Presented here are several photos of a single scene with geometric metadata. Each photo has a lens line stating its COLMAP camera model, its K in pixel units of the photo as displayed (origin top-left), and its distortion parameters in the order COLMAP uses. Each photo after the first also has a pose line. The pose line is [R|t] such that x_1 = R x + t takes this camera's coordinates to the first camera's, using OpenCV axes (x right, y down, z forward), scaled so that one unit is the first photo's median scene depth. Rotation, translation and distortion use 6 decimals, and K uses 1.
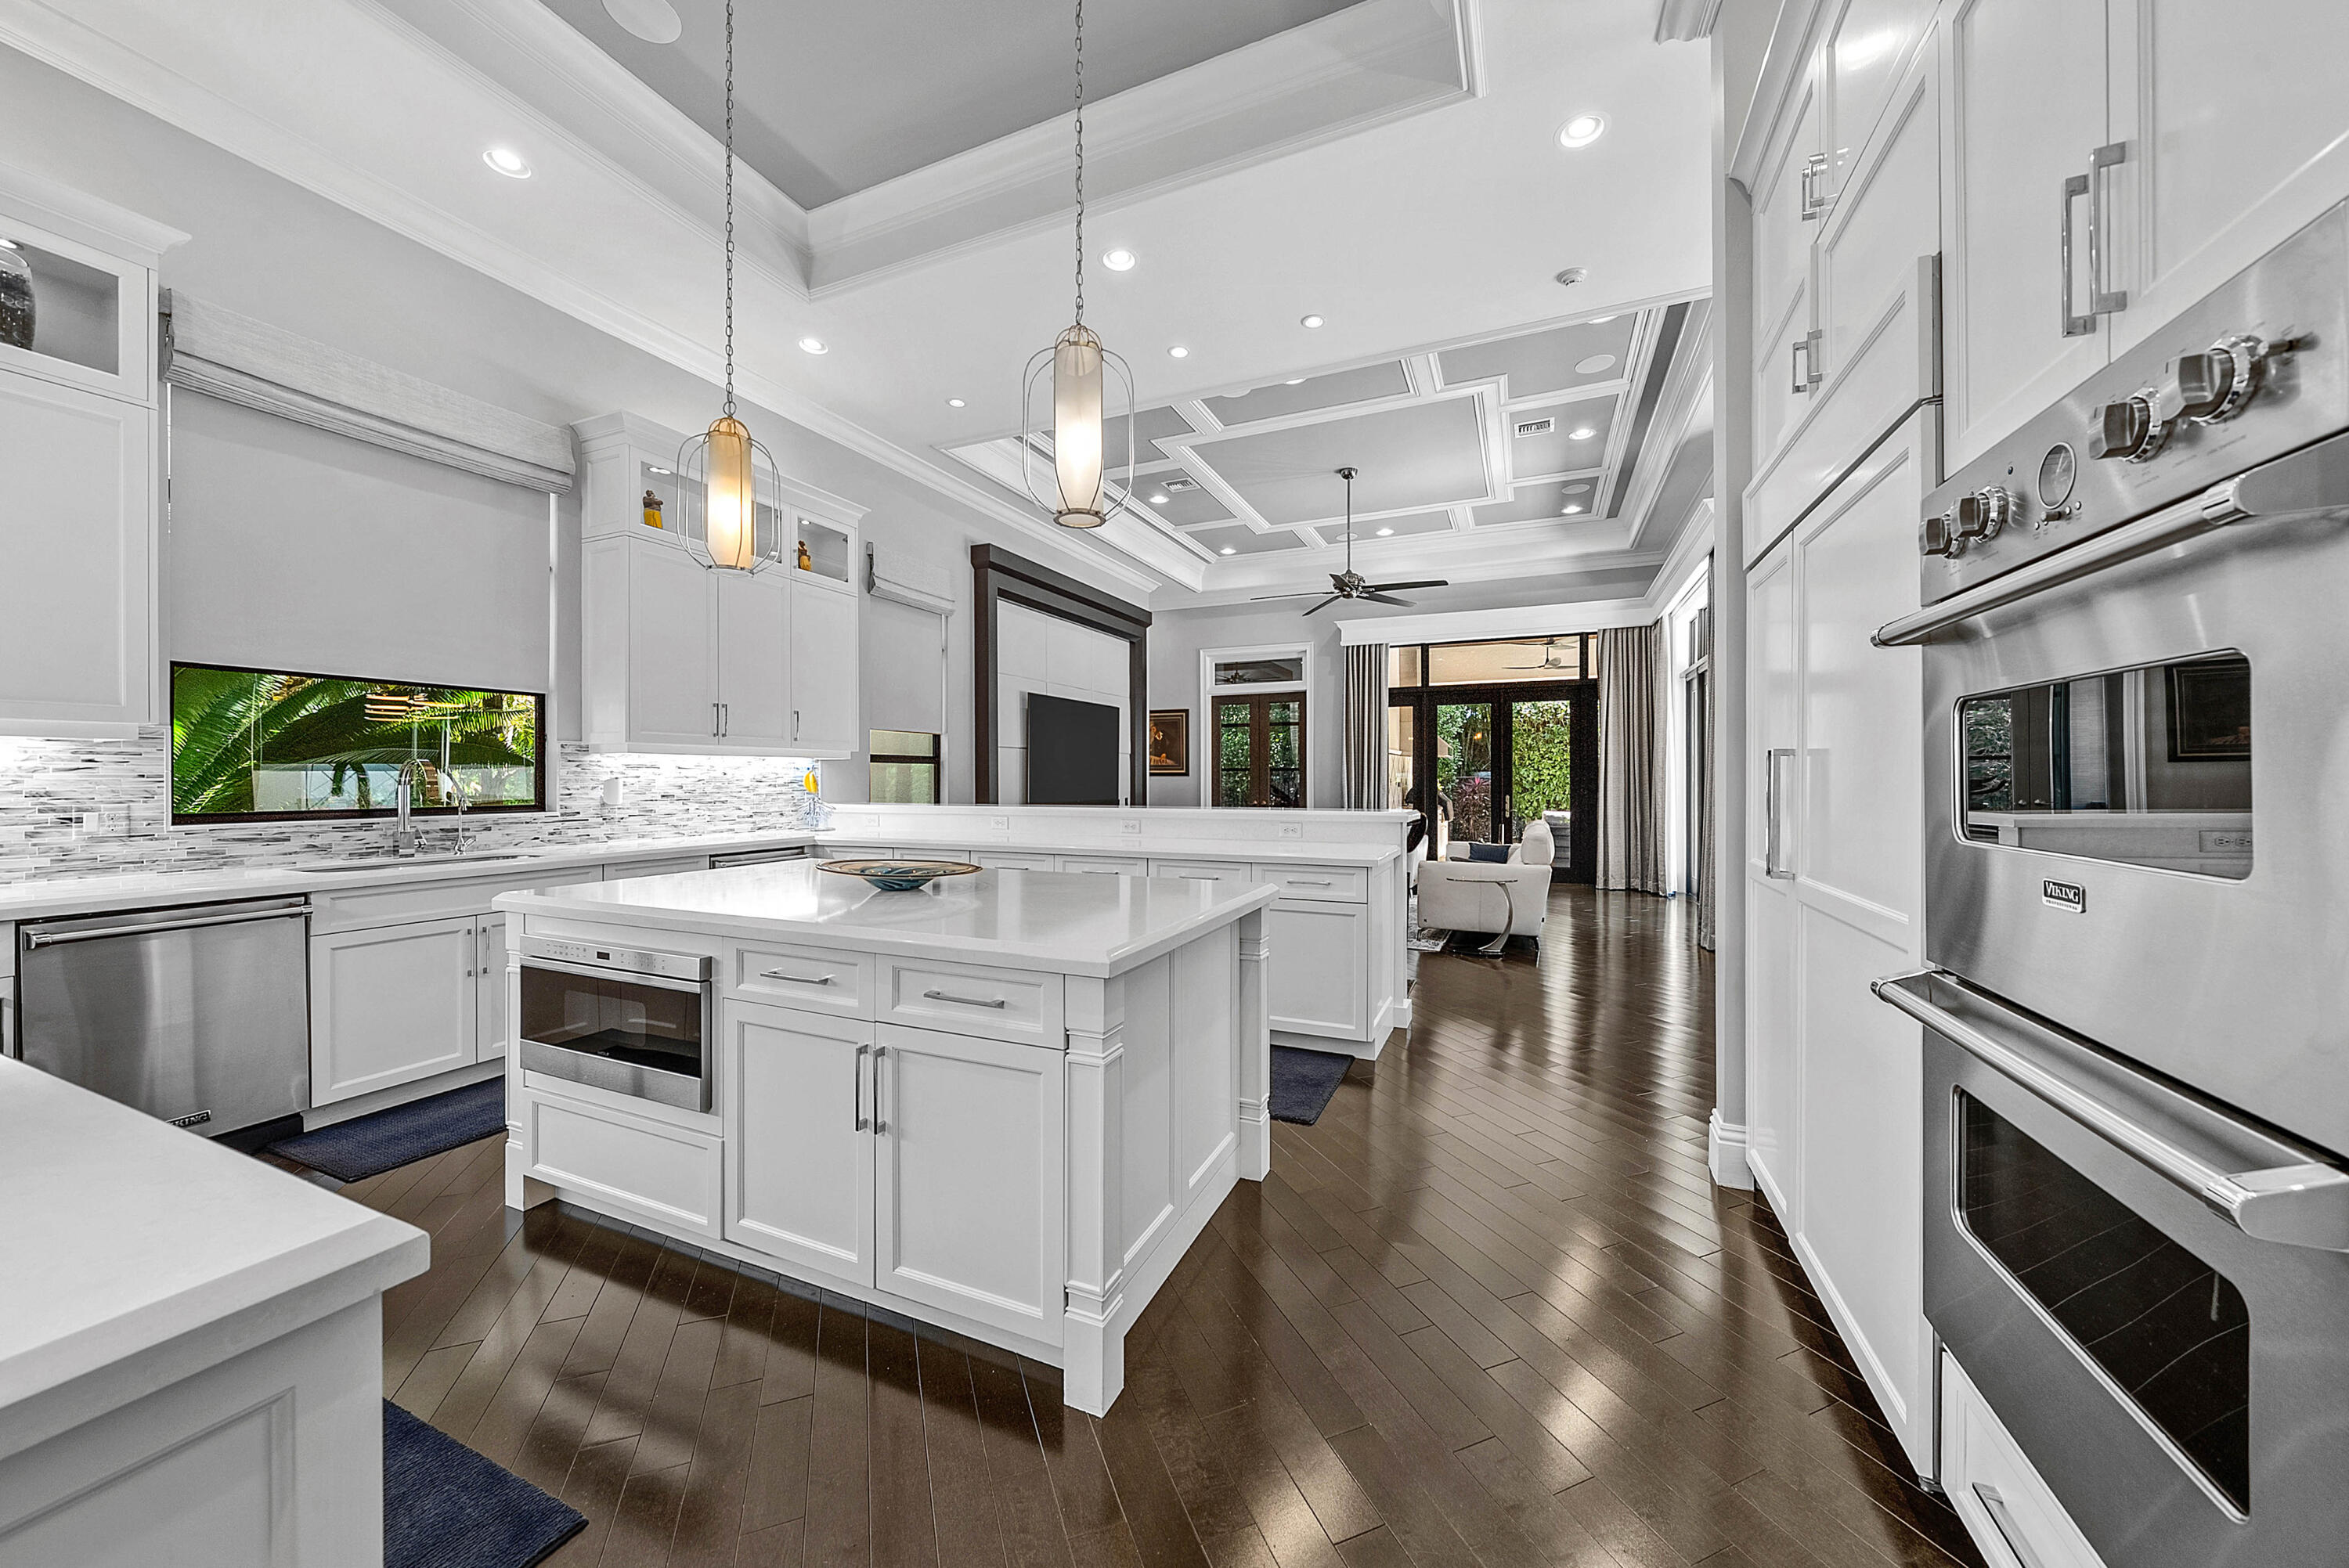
lens RADIAL K [[838.6, 0, 1156.7], [0, 838.6, 774.5], [0, 0, 1]] dist [-0.000969, 0.000062]
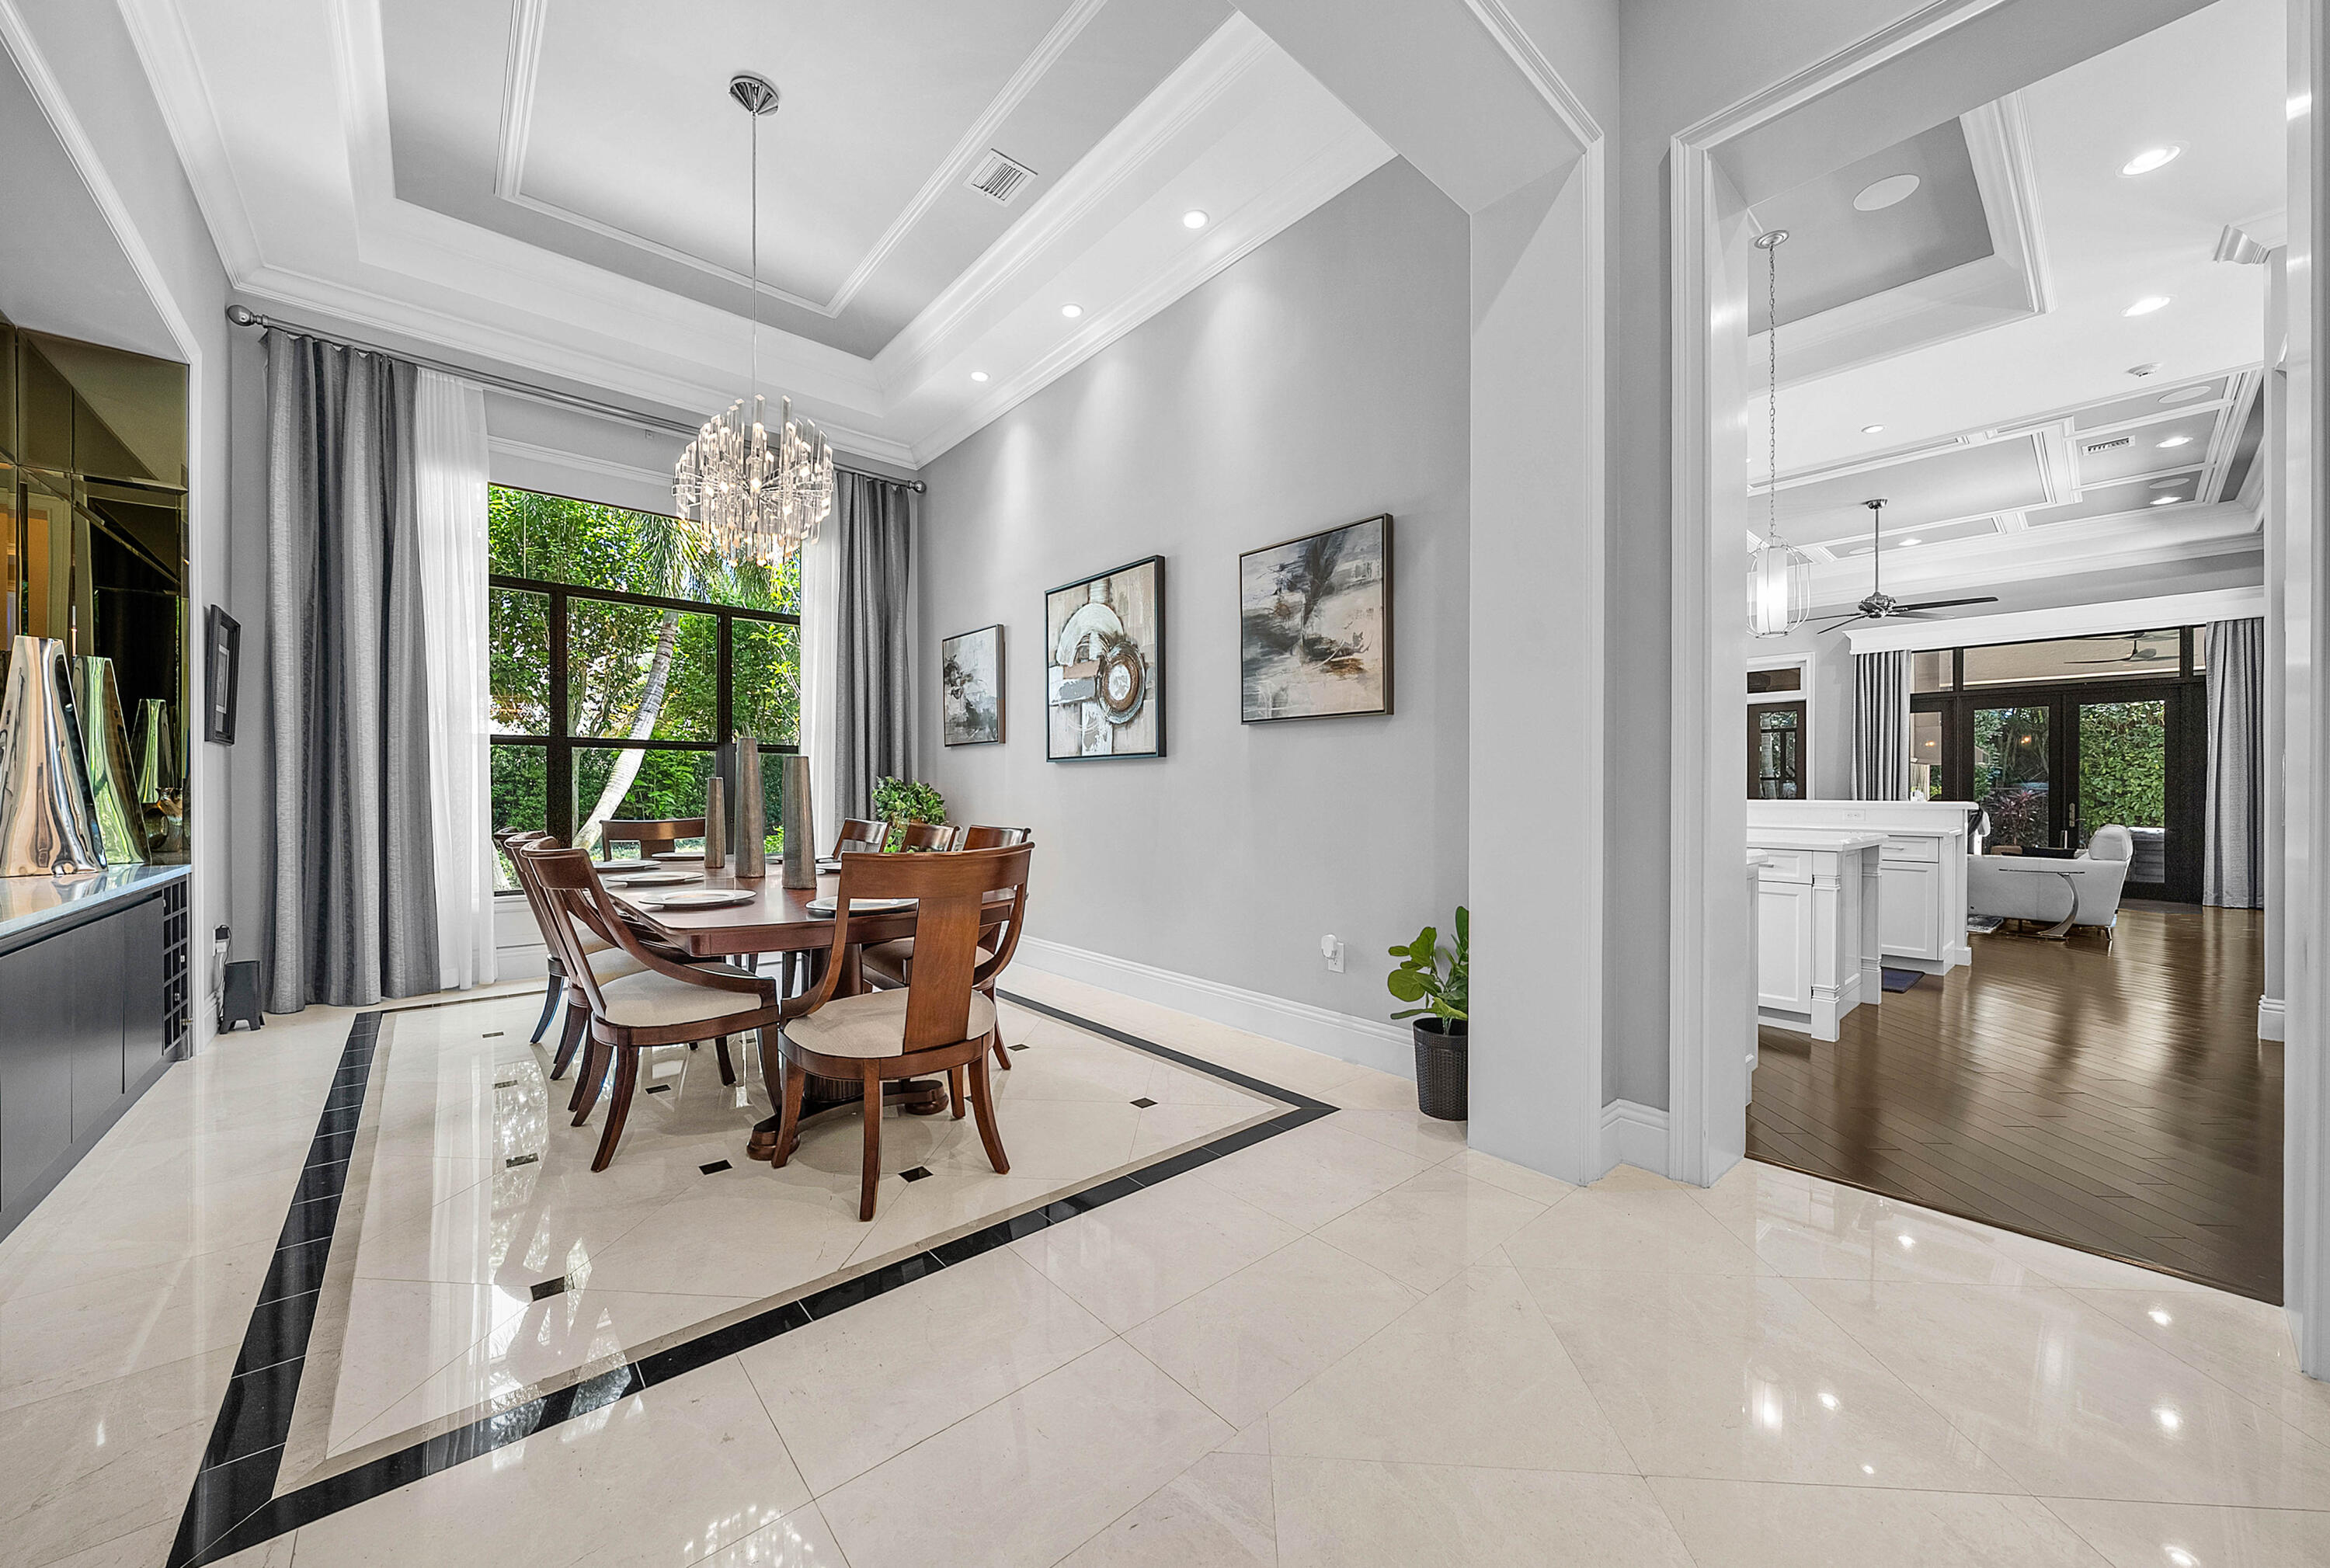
lens RADIAL K [[831.9, 0, 1176.6], [0, 831.9, 788.4], [0, 0, 1]] dist [-0.000969, 0.000062]
pose [[0.910336, 0.004045, -0.413851, -0.125037], [-0.003706, 0.999992, 0.001622, 0.010990], [0.413854, 0.000057, 0.910343, -0.298848]]
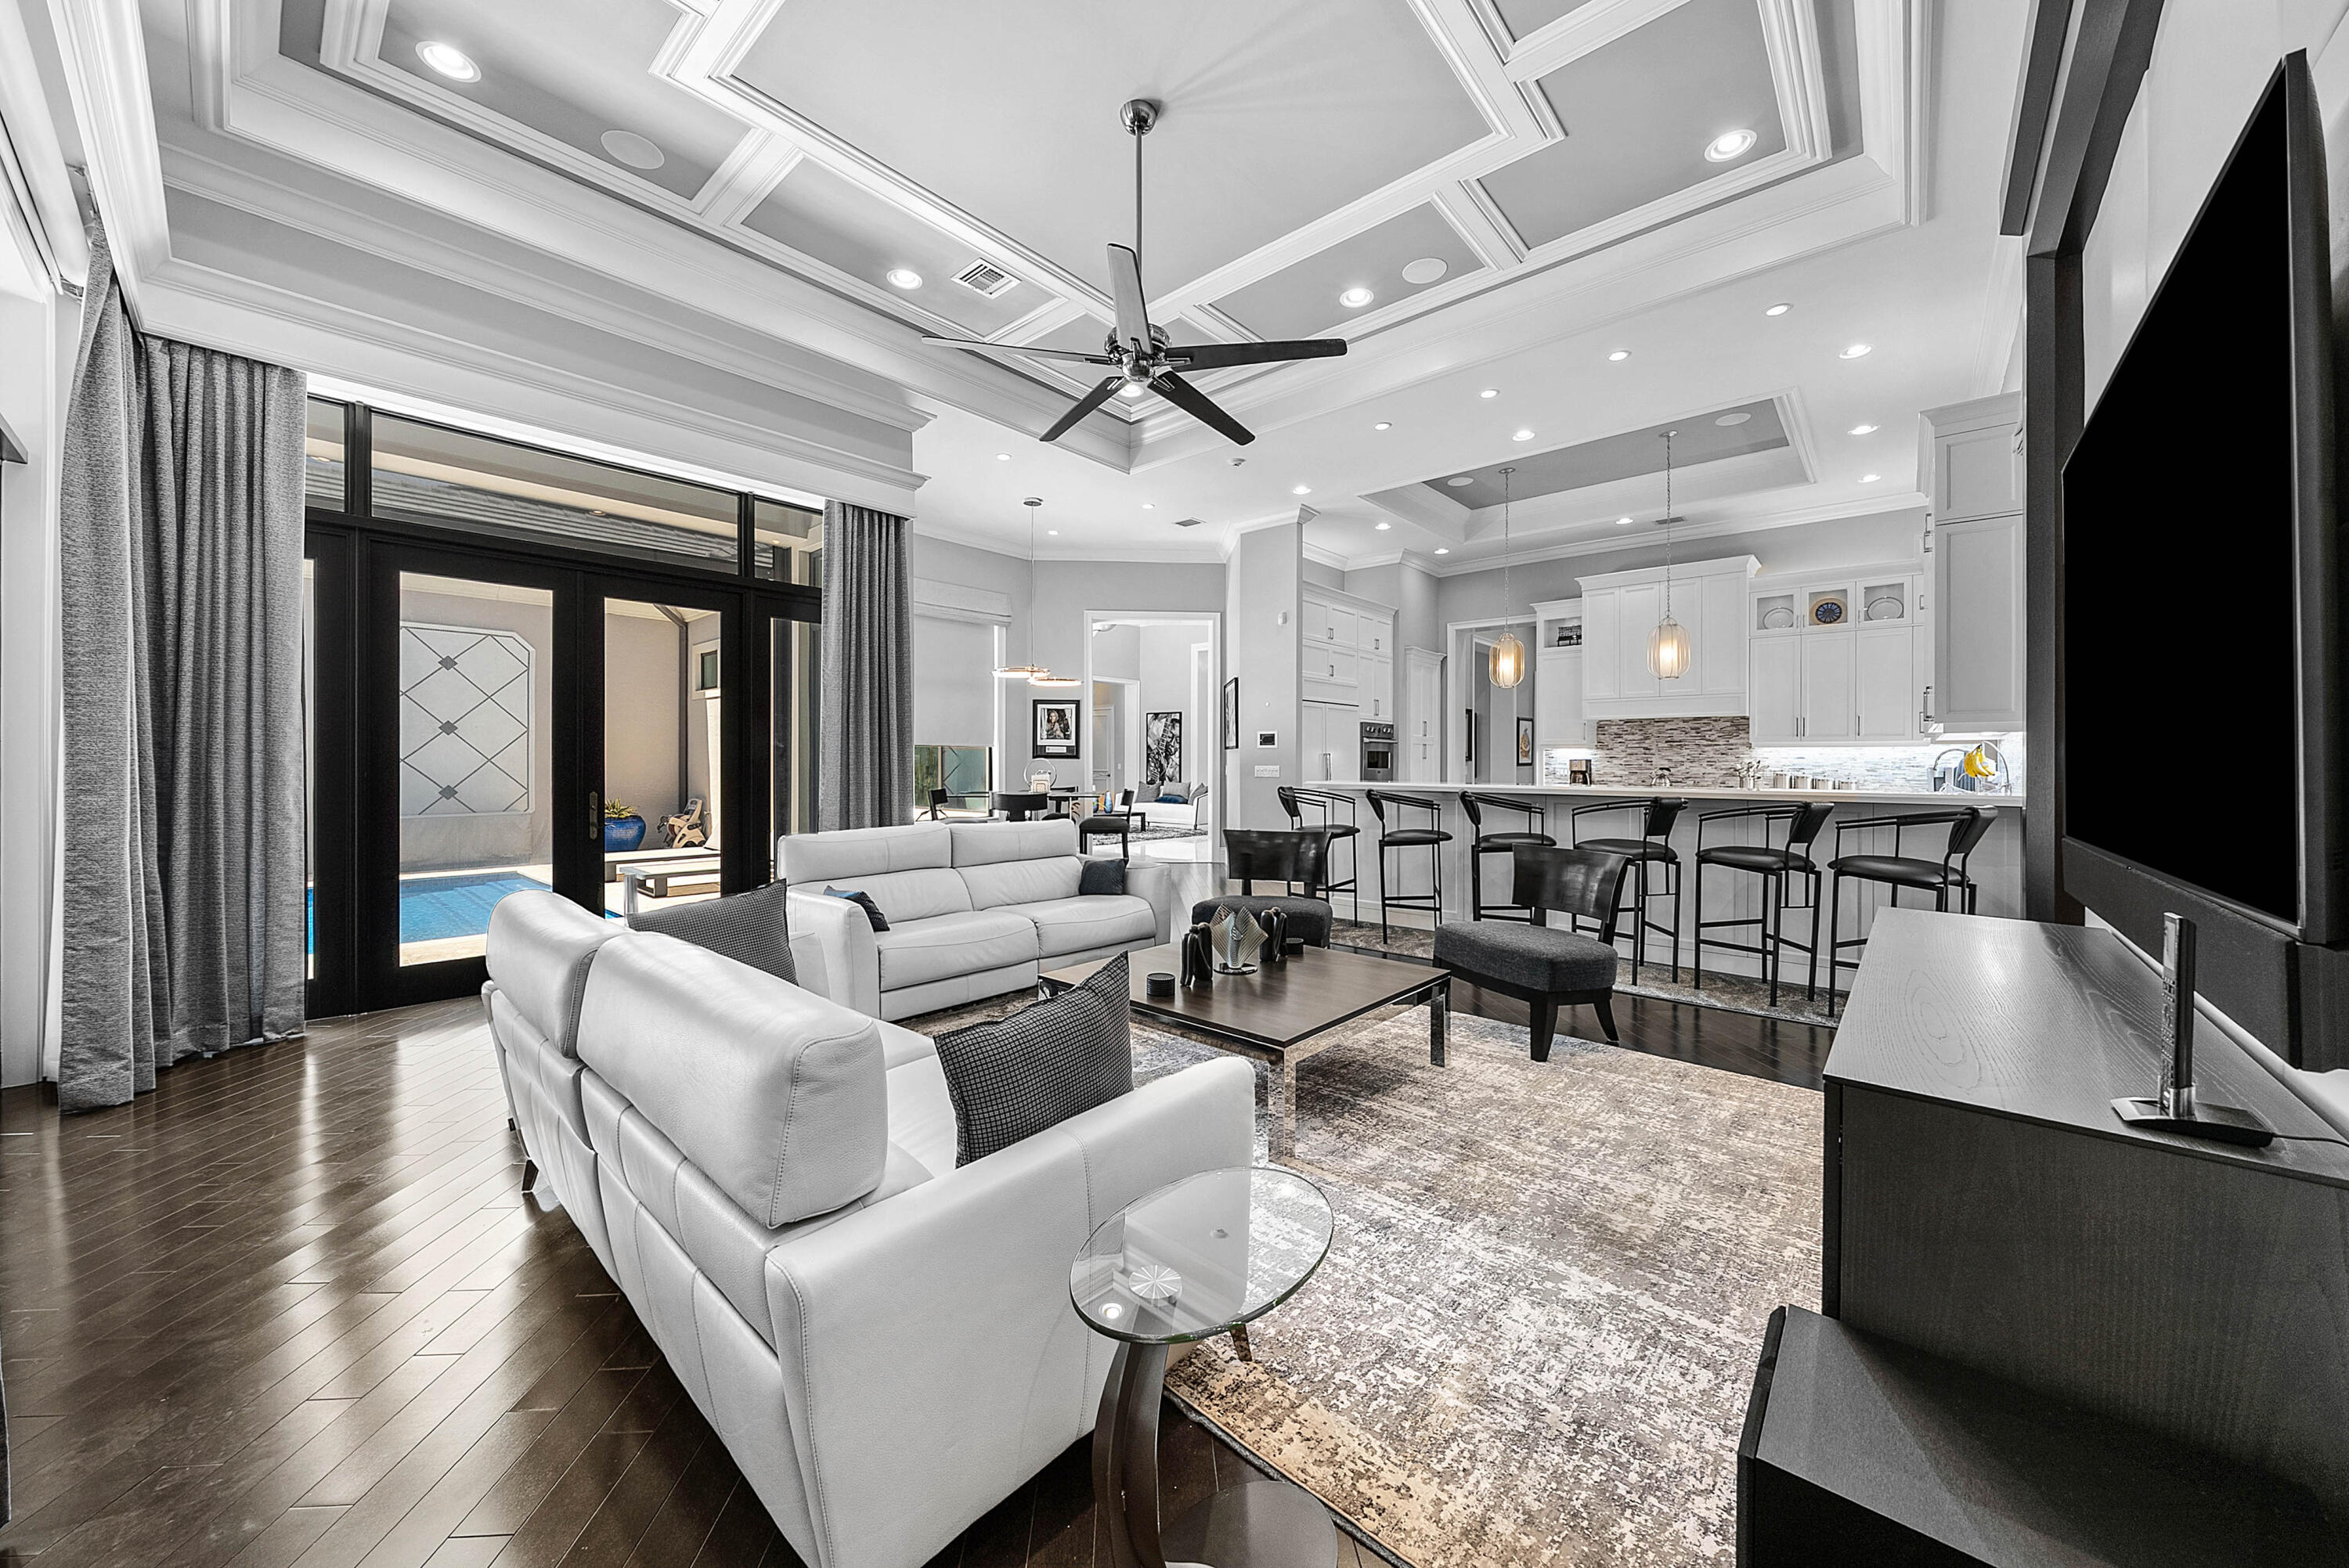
lens RADIAL K [[838.6, 0, 1171.2], [0, 838.6, 764.9], [0, 0, 1]] dist [-0.000969, 0.000062]
pose [[-0.954353, -0.000934, 0.298681, 0.061022], [-0.000523, 0.999999, 0.001458, 0.002491], [-0.298682, 0.001235, -0.954352, 1.151979]]
